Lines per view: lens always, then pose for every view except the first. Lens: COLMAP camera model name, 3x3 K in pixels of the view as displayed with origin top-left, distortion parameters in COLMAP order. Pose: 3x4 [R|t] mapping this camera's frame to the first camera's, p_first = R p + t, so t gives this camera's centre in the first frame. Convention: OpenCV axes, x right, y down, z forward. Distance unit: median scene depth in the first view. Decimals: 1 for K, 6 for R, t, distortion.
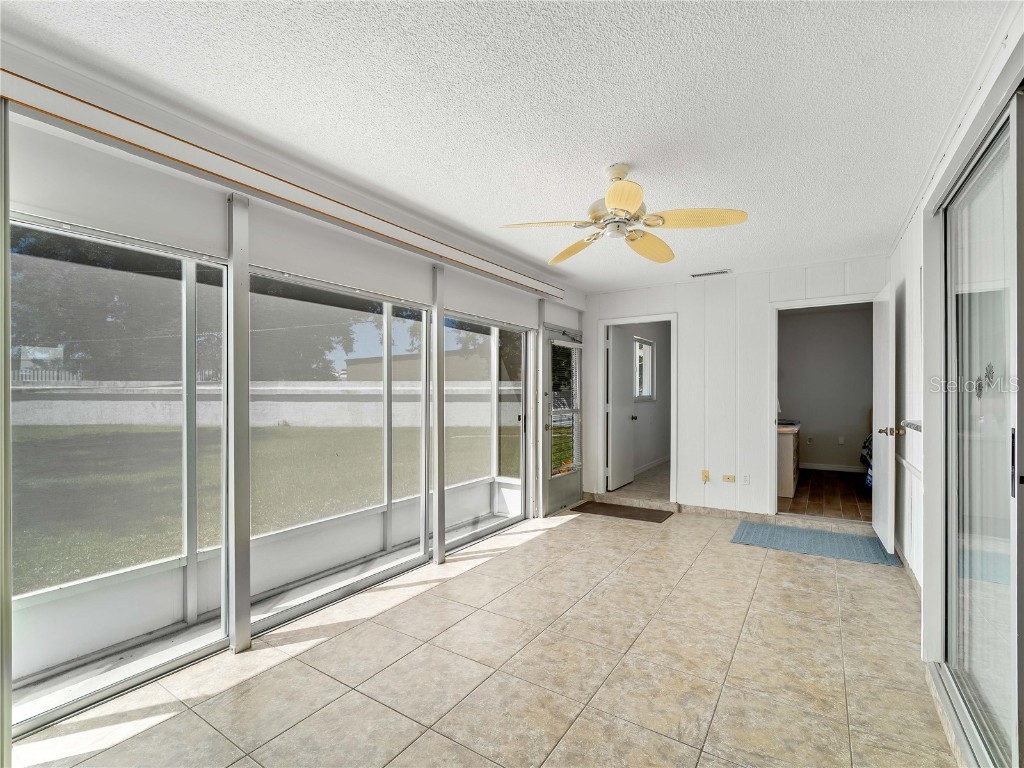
lens RADIAL K [[465.8, 0, 514.4], [0, 465.8, 388.9], [0, 0, 1]] dist [0.000466, -0.003911]
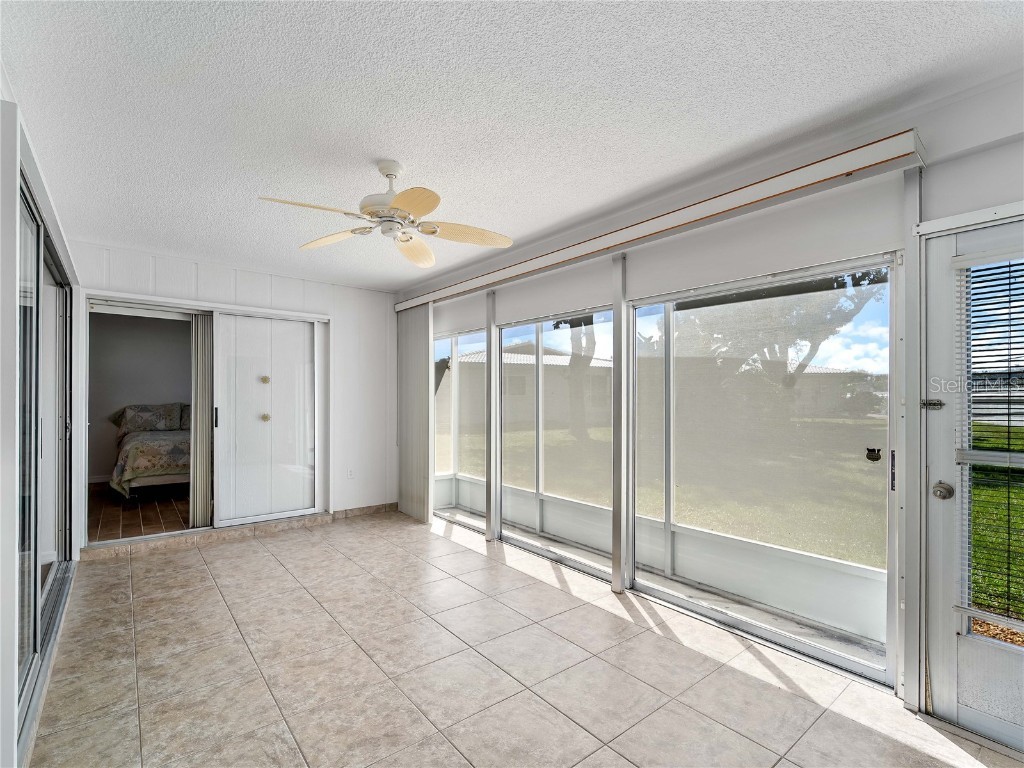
lens RADIAL K [[474.0, 0, 515.7], [0, 474.0, 397.0], [0, 0, 1]] dist [0.000085, -0.000315]
pose [[-0.291635, -0.000229, -0.956530, 1.129149], [0.004128, 0.999990, -0.001498, 0.006262], [0.956521, -0.004385, -0.291631, 1.608741]]
